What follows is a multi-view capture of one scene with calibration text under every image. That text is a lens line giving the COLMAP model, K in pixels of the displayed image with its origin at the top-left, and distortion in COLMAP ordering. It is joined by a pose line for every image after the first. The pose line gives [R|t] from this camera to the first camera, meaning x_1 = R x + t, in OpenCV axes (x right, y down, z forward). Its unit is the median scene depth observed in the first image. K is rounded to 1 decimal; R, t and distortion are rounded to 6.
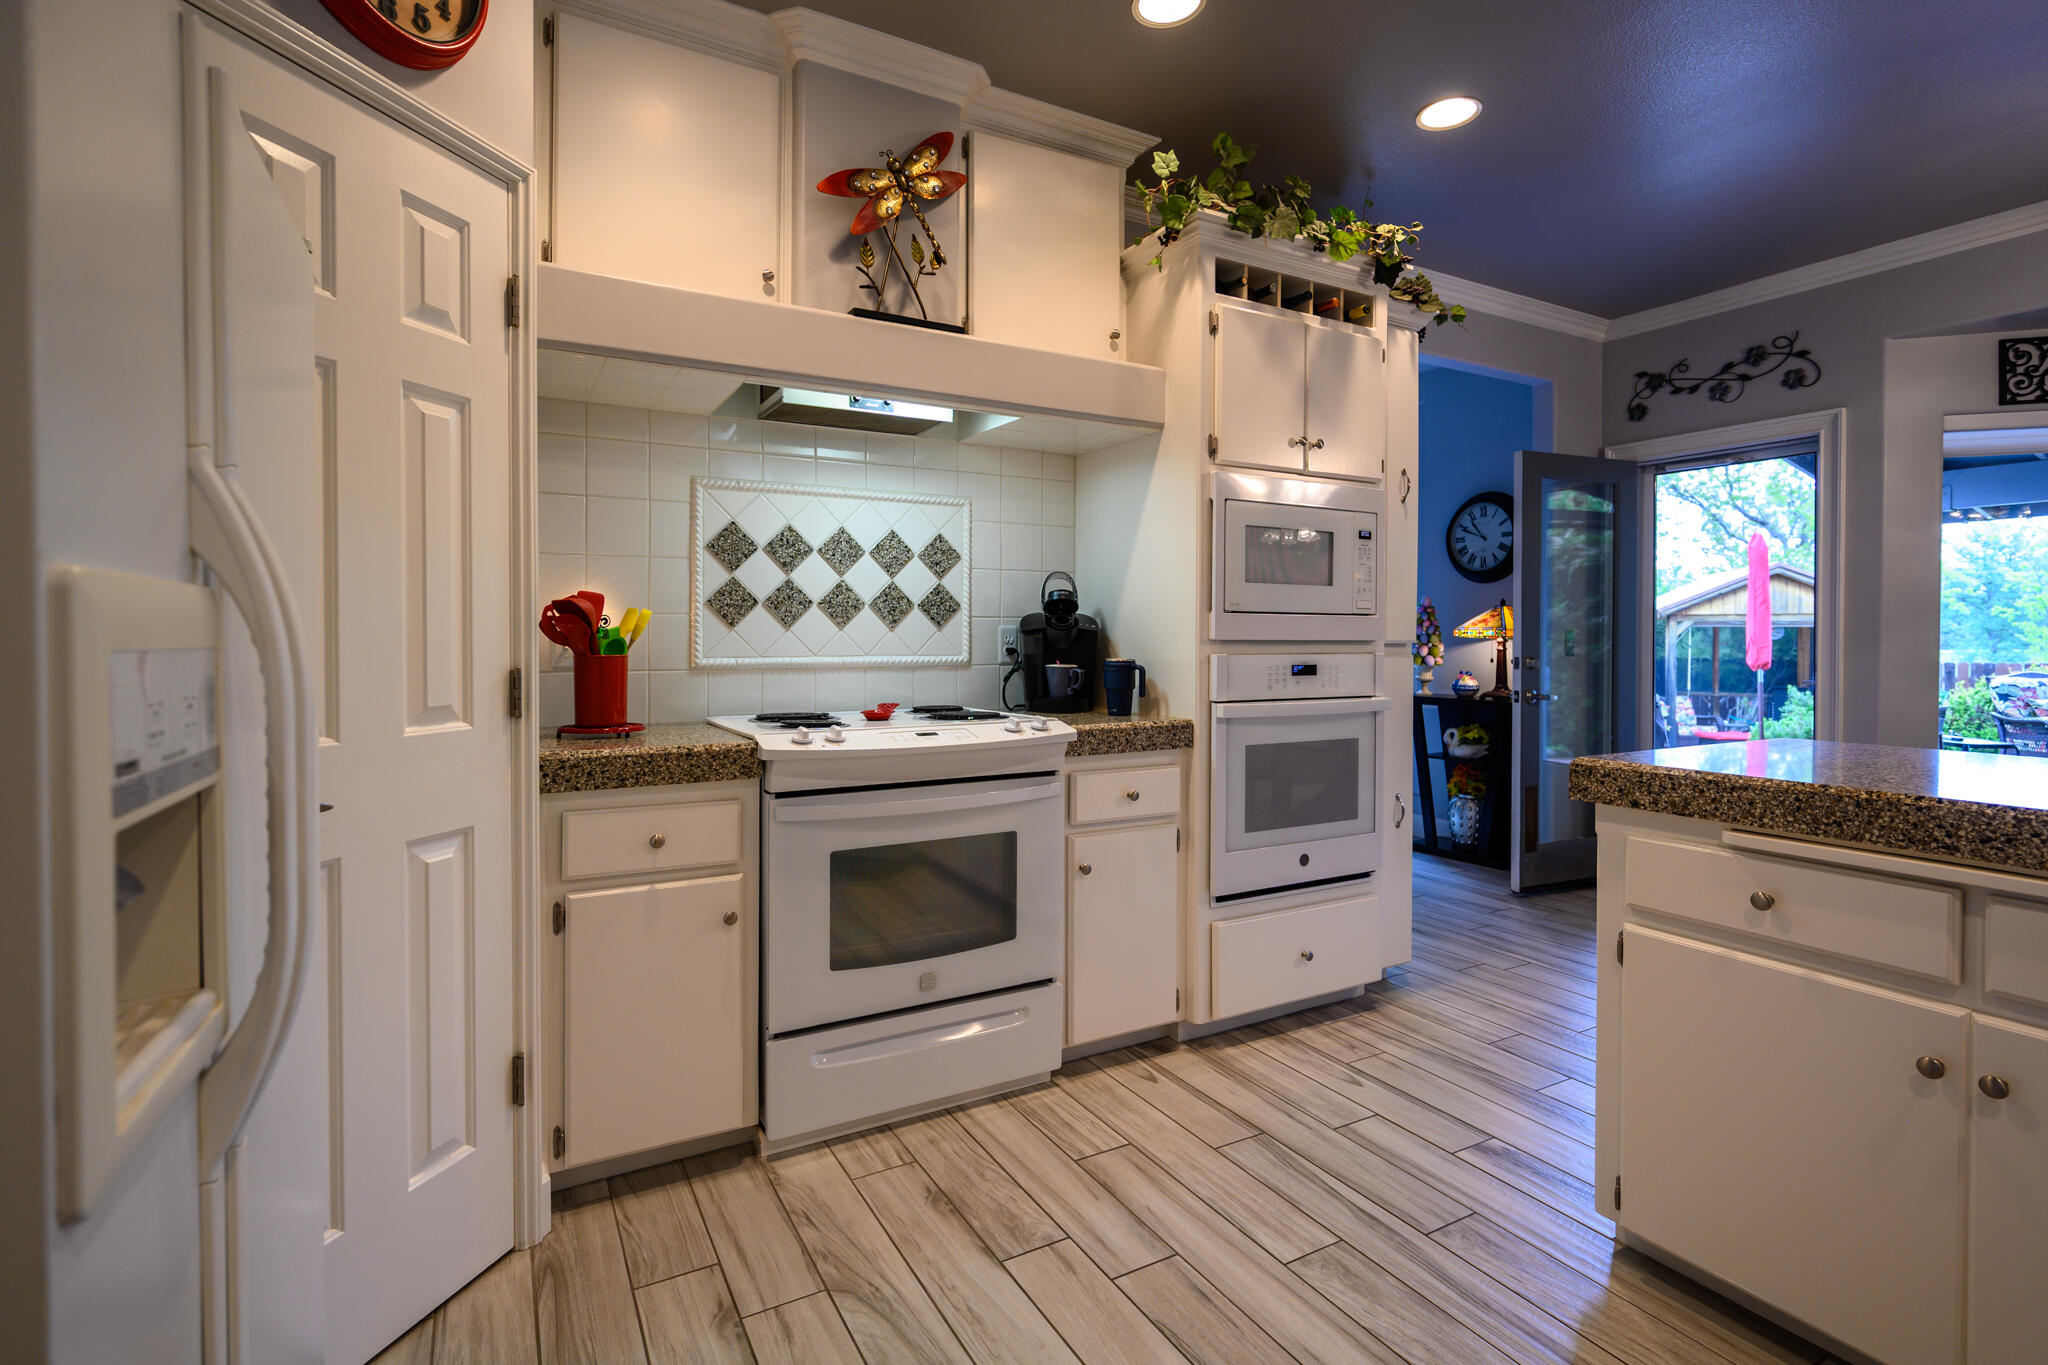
lens RADIAL K [[961.4, 0, 990.8], [0, 961.4, 644.6], [0, 0, 1]] dist [0.001357, -0.000304]
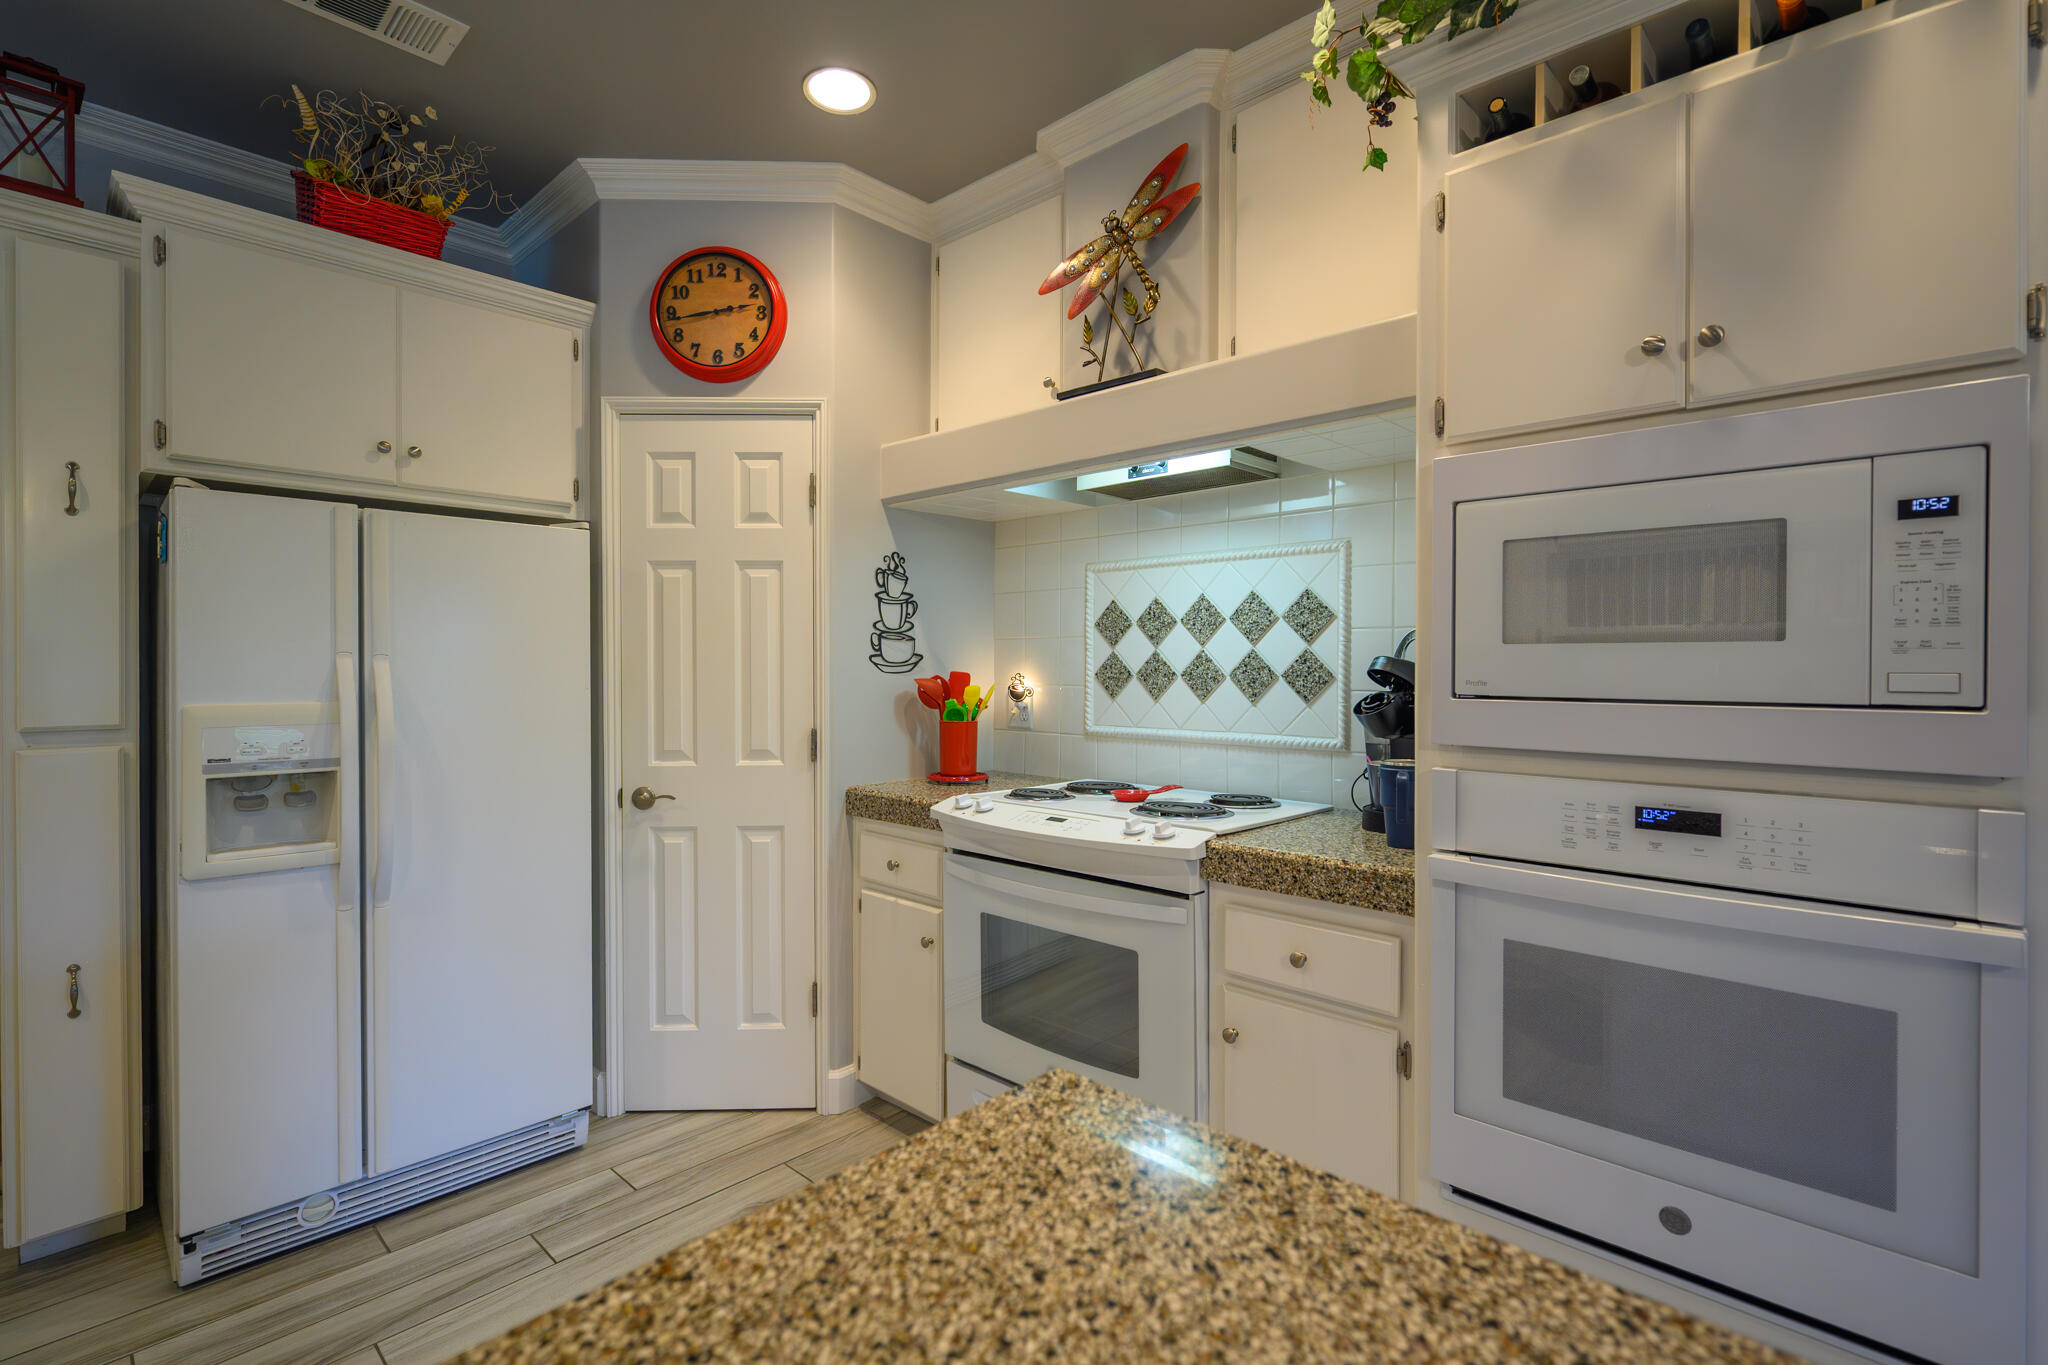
lens RADIAL K [[961.4, 0, 1052.0], [0, 961.4, 667.0], [0, 0, 1]] dist [0.001357, -0.000304]
pose [[0.314154, -0.000548, -0.949372, 0.675885], [-0.008950, 0.999954, -0.003539, -0.044902], [0.949330, 0.009609, 0.314135, 0.550224]]
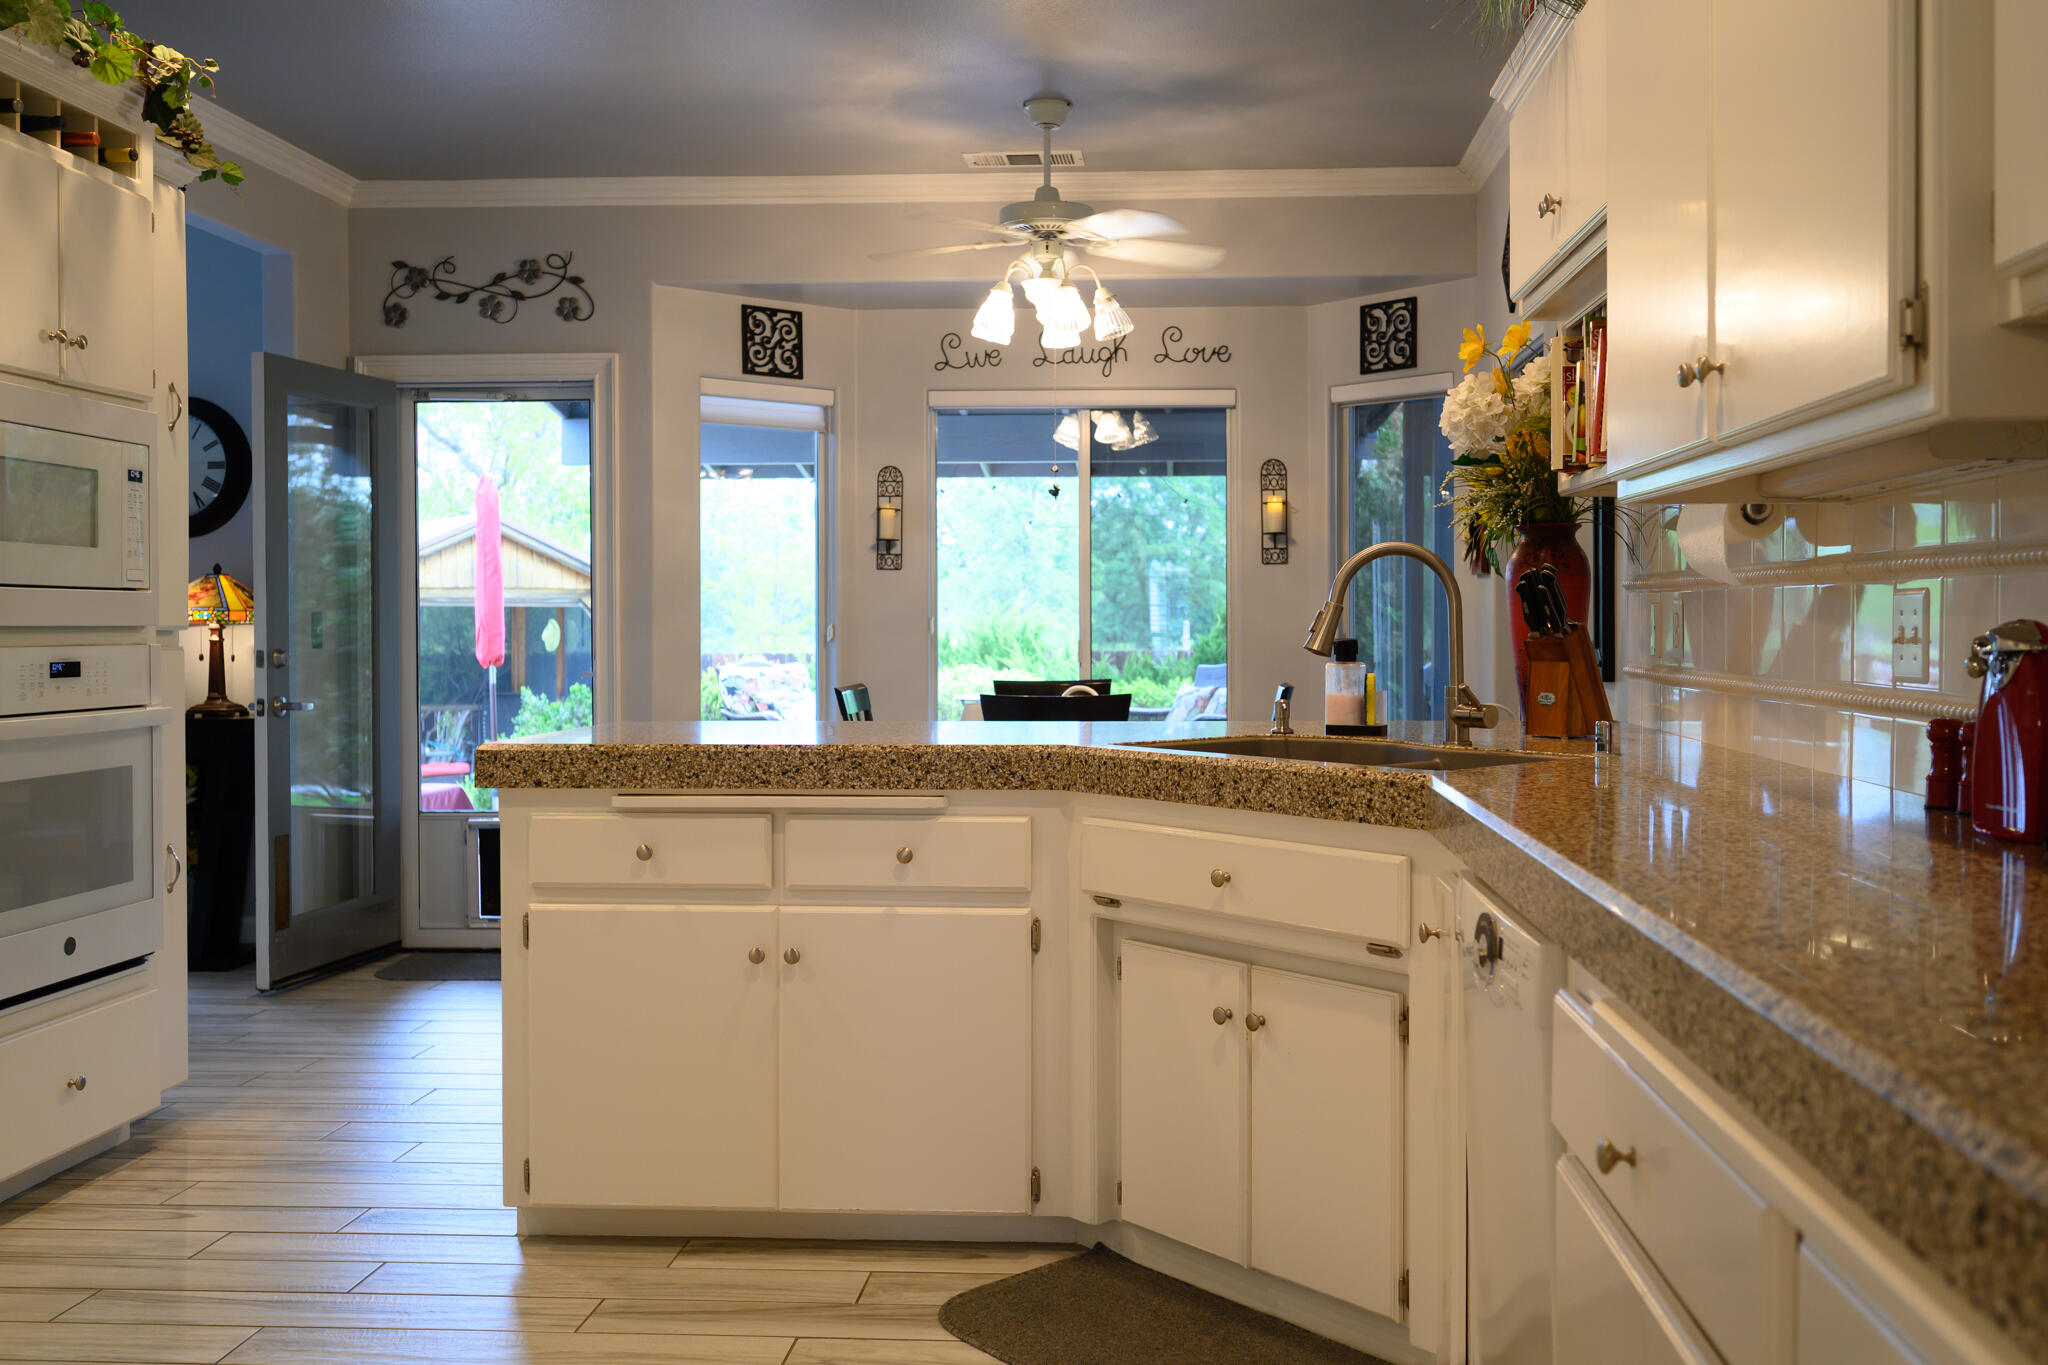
lens RADIAL K [[1816.8, 0, 1128.9], [0, 1816.8, 635.2], [0, 0, 1]] dist [0.000471, -0.009328]
pose [[0.507642, -0.010060, 0.861510, -0.400825], [0.011093, 0.999925, 0.005140, 0.003792], [-0.861497, 0.006947, 0.507715, -0.308715]]
